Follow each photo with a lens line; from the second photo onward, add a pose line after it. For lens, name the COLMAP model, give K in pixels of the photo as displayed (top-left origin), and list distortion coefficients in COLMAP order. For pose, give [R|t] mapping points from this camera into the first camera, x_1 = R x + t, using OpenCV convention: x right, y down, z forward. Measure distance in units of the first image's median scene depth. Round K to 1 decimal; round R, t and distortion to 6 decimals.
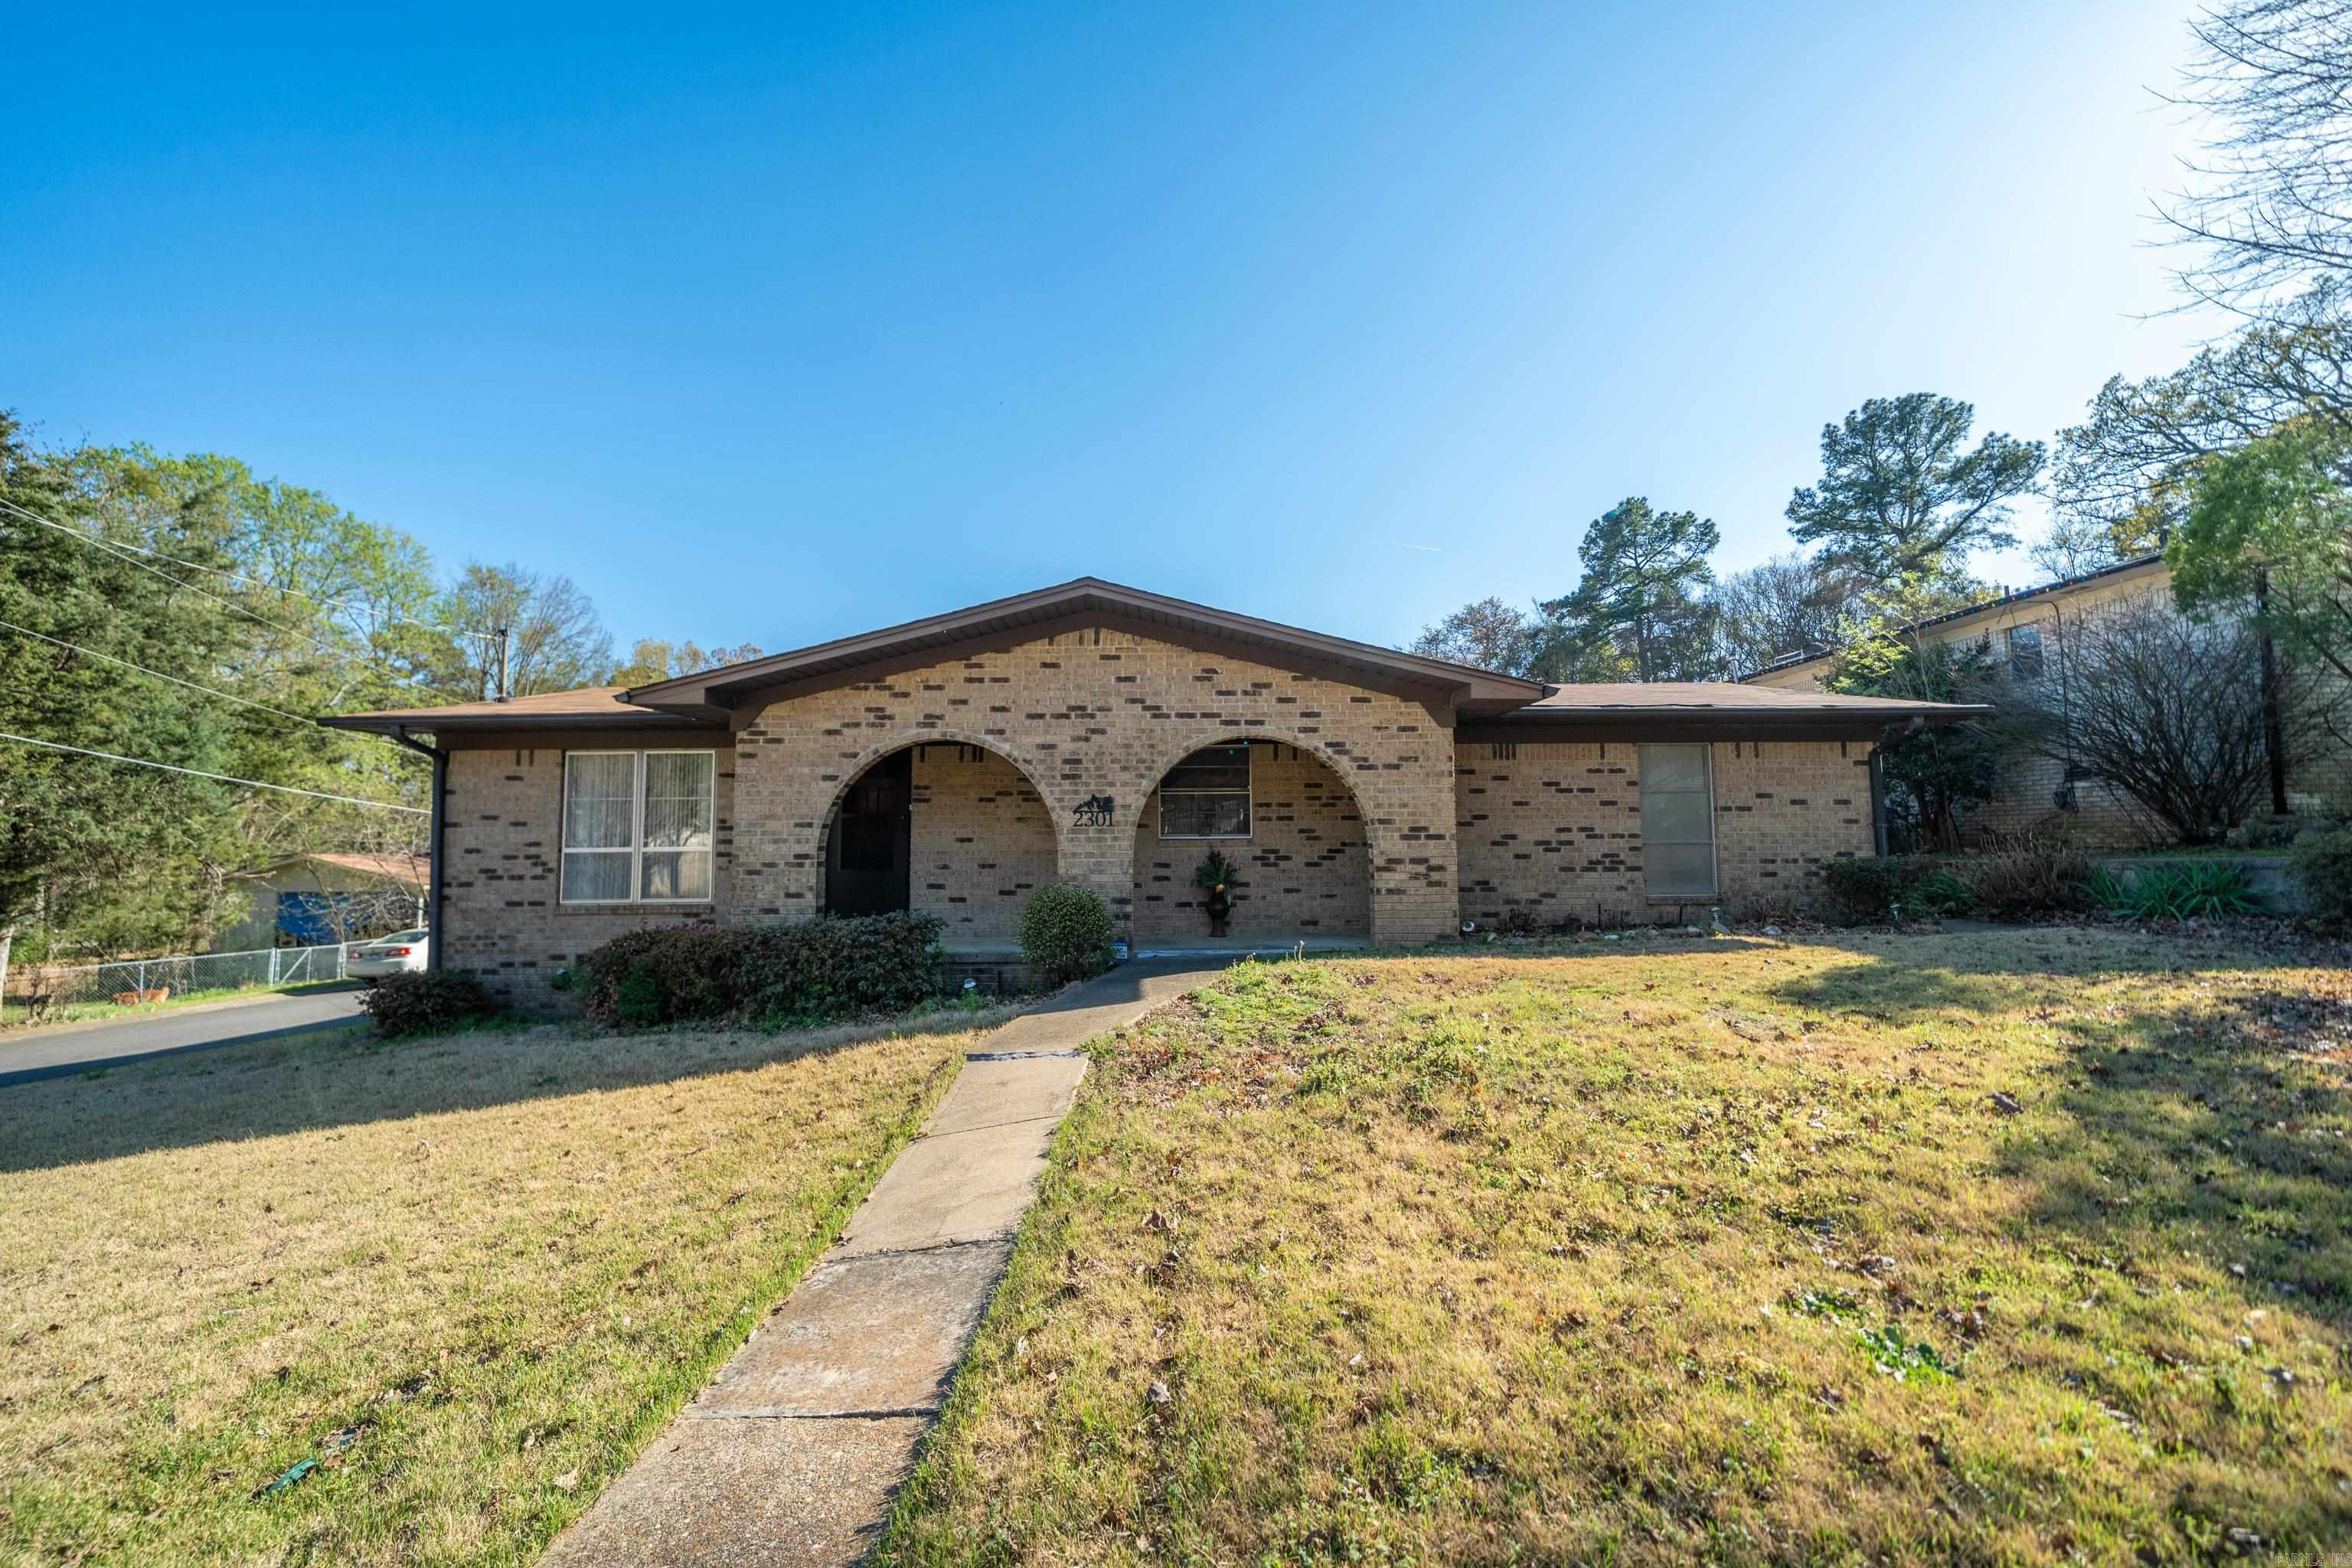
lens RADIAL K [[892.4, 0, 1167.4], [0, 892.4, 783.5], [0, 0, 1]] dist [-0.005764, -0.000039]
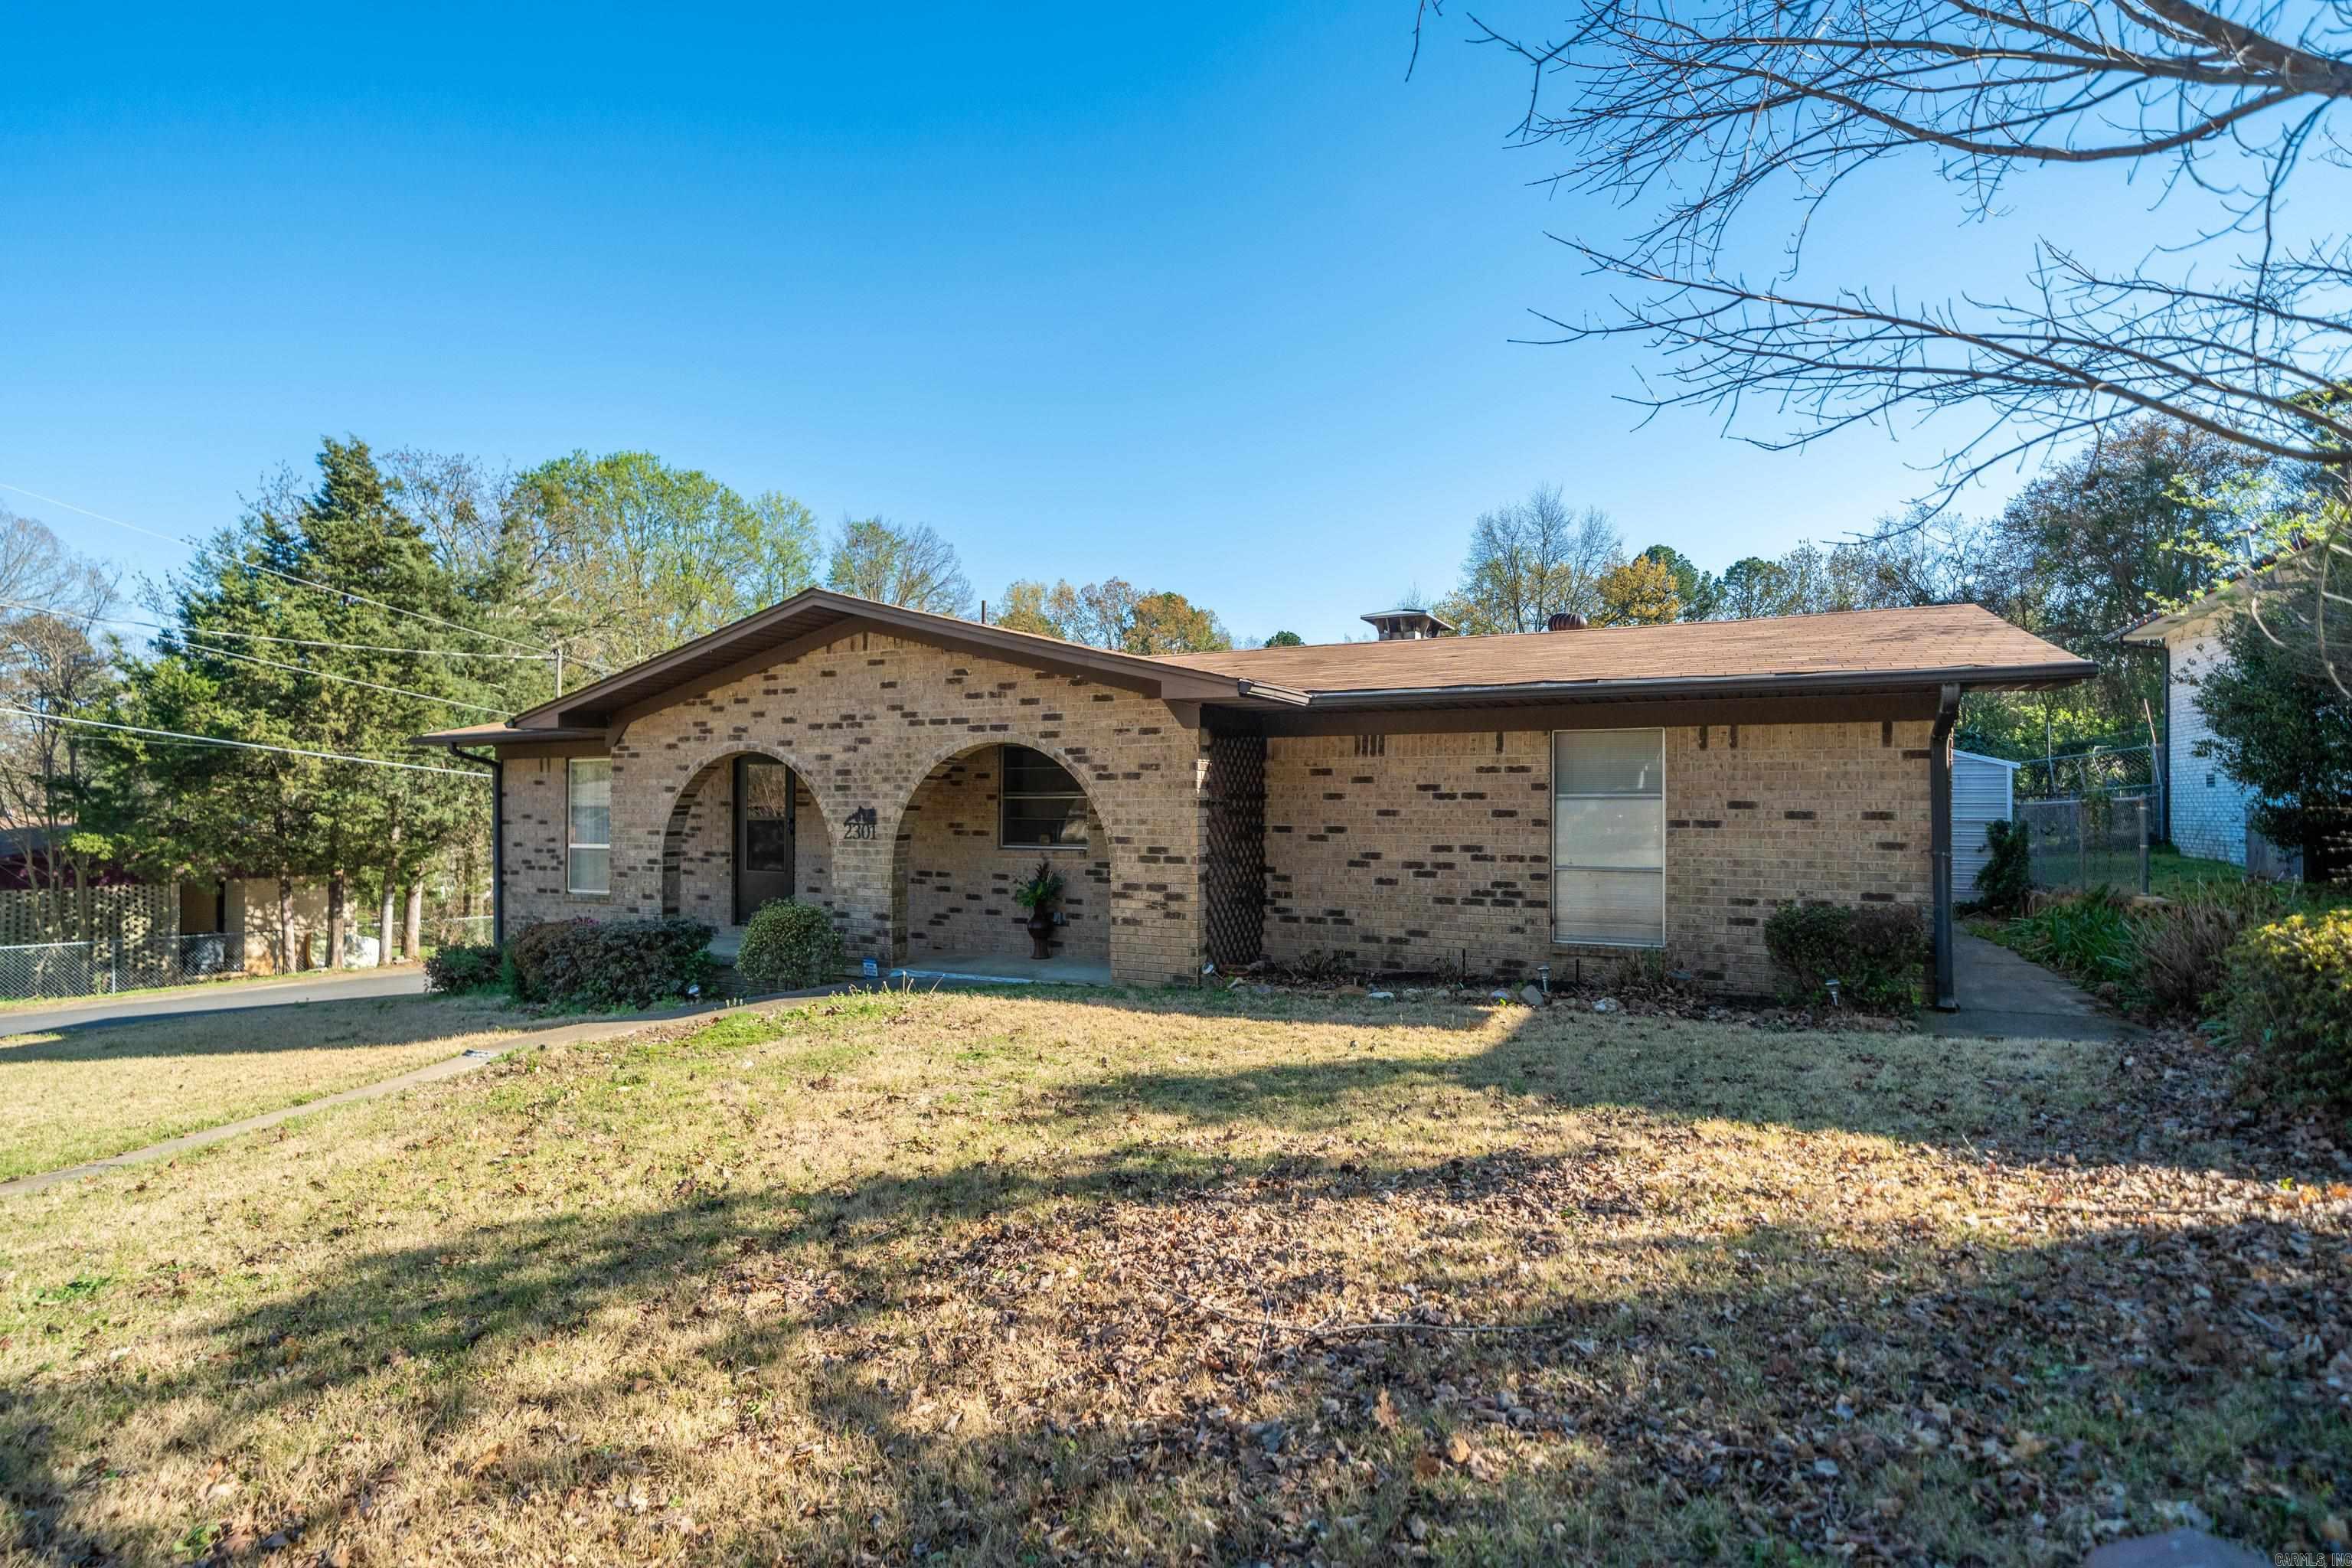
lens RADIAL K [[1160.3, 0, 1175.2], [0, 1160.3, 797.2], [0, 0, 1]] dist [-0.000144, 0.000512]
pose [[0.891429, 0.004106, -0.453142, 0.788561], [0.024967, 0.997995, 0.058160, -0.061996], [0.452472, -0.063159, 0.889539, 0.030401]]
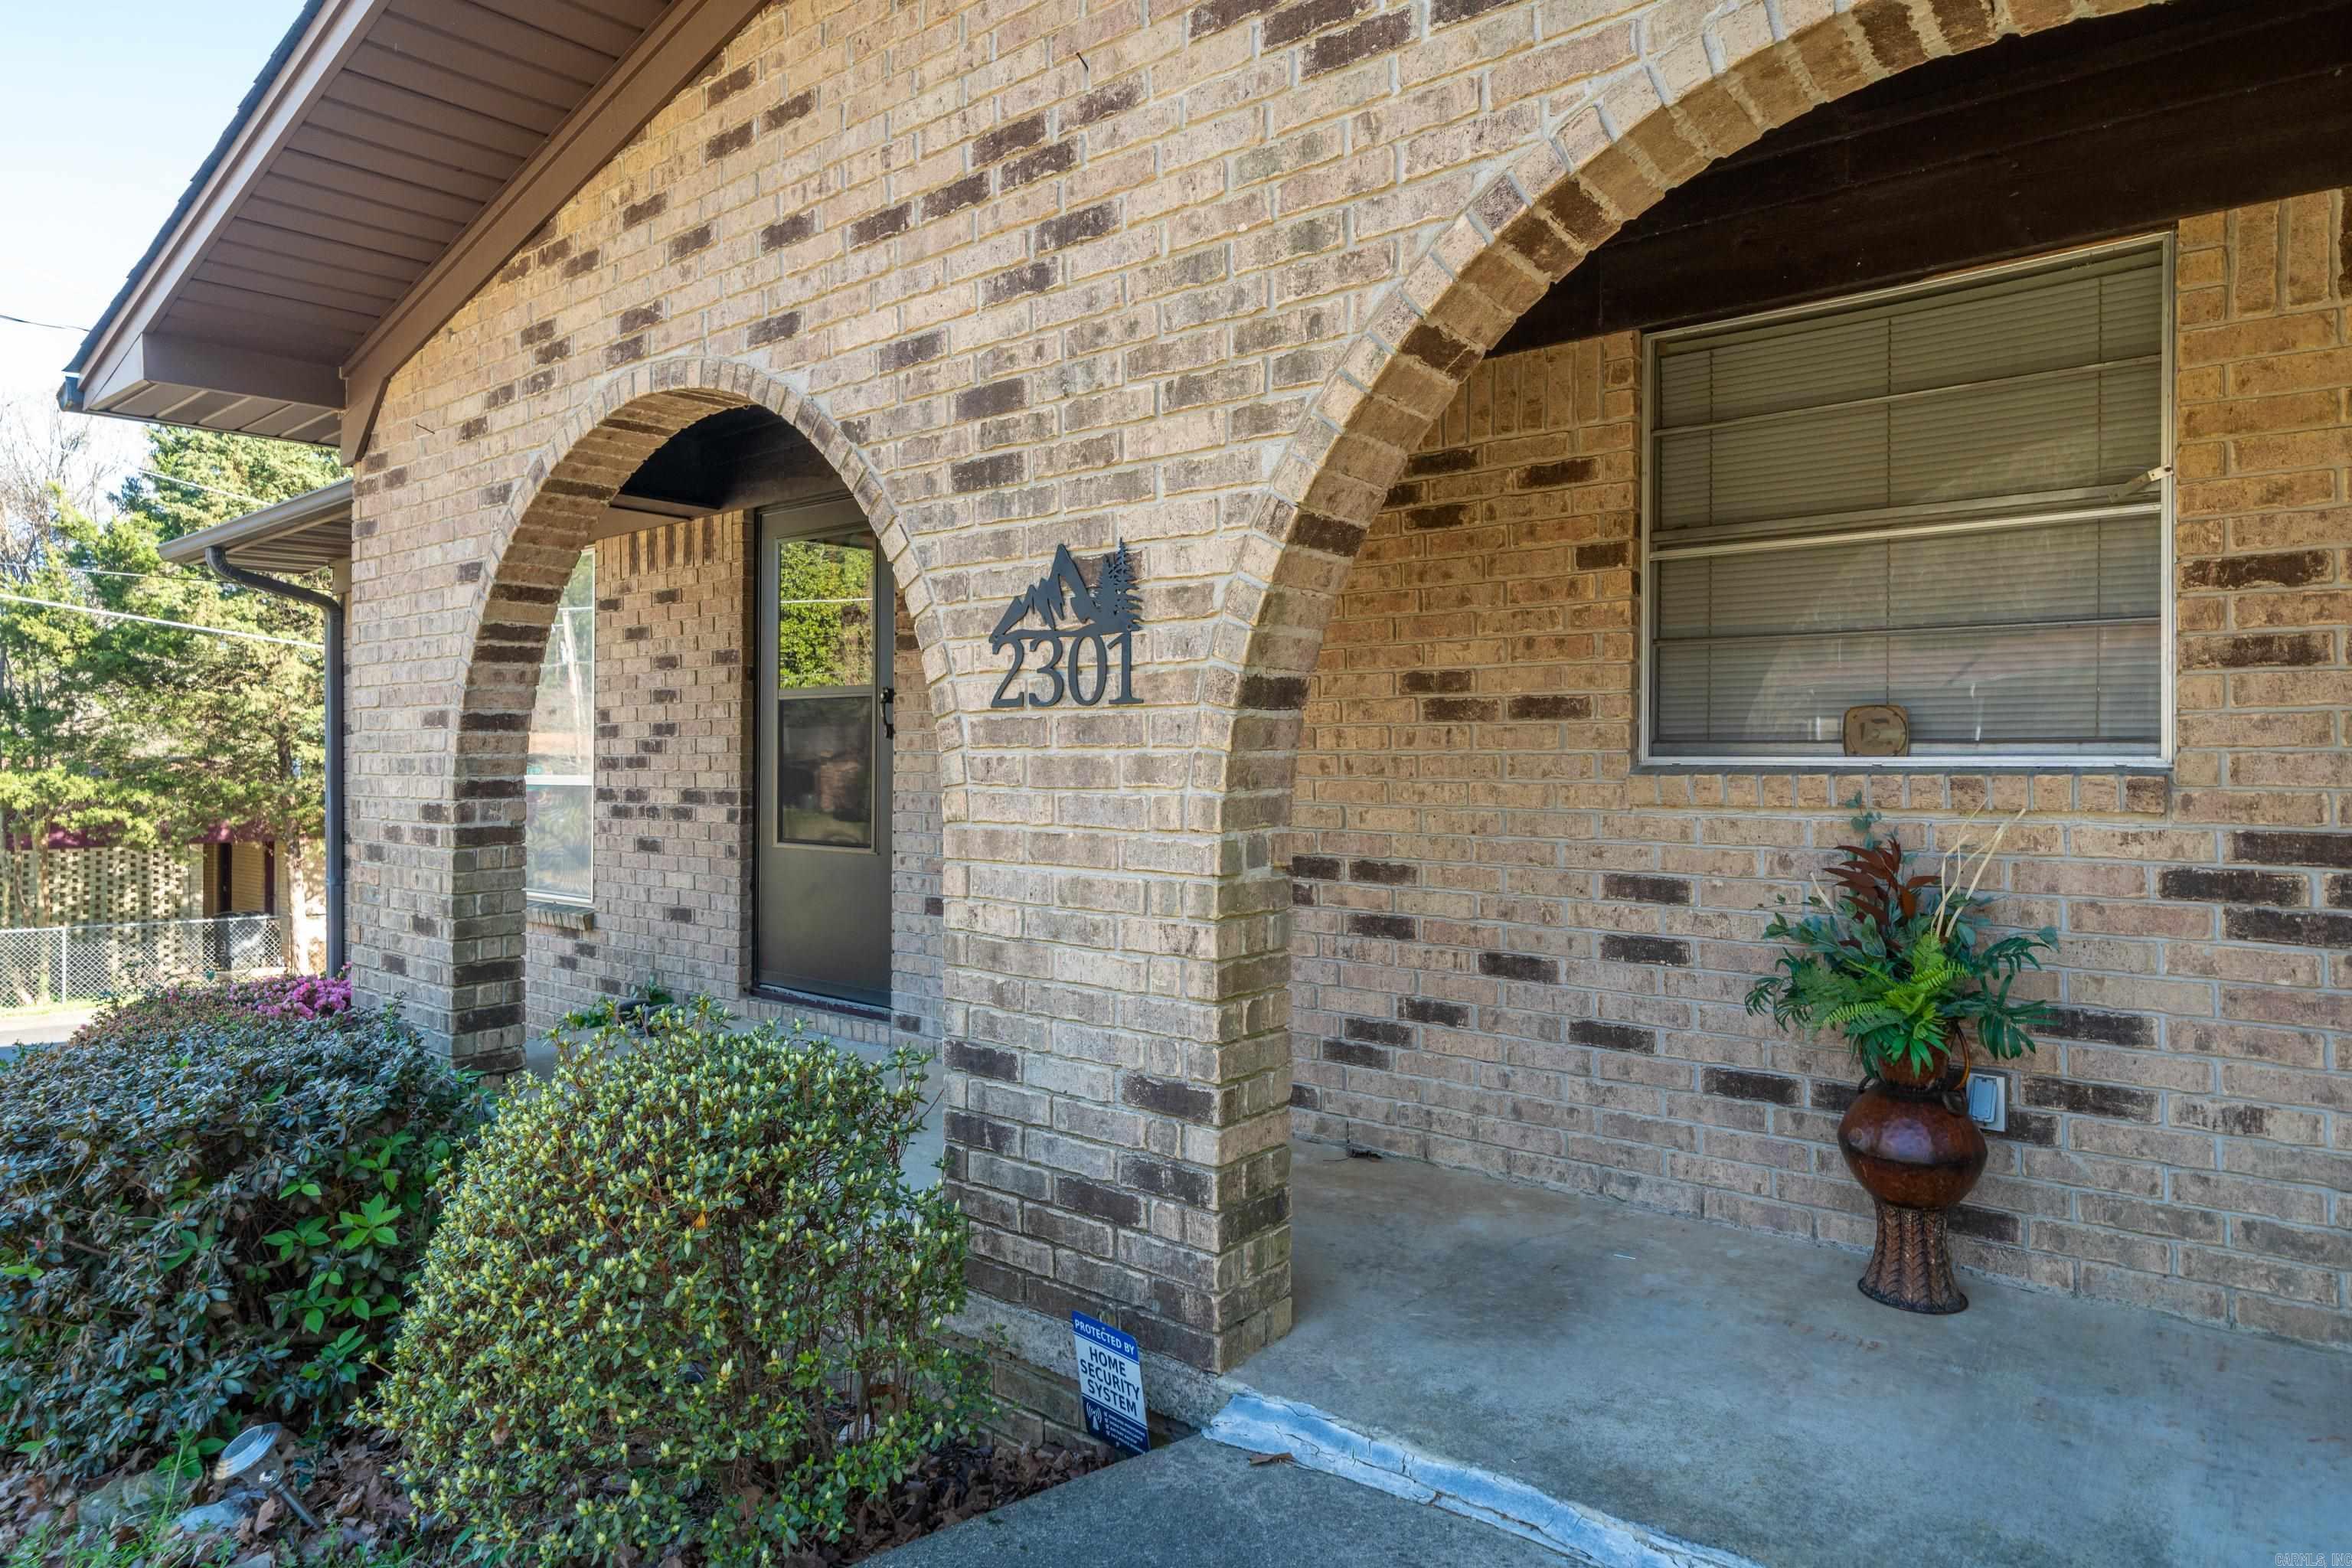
lens RADIAL K [[1357.6, 0, 1172.5], [0, 1357.6, 769.3], [0, 0, 1]] dist [-0.003164, -0.000442]
pose [[0.771100, 0.010725, -0.636624, 0.129692], [0.037379, 0.997371, 0.062077, 0.043507], [0.635616, -0.071664, 0.768672, 0.769722]]
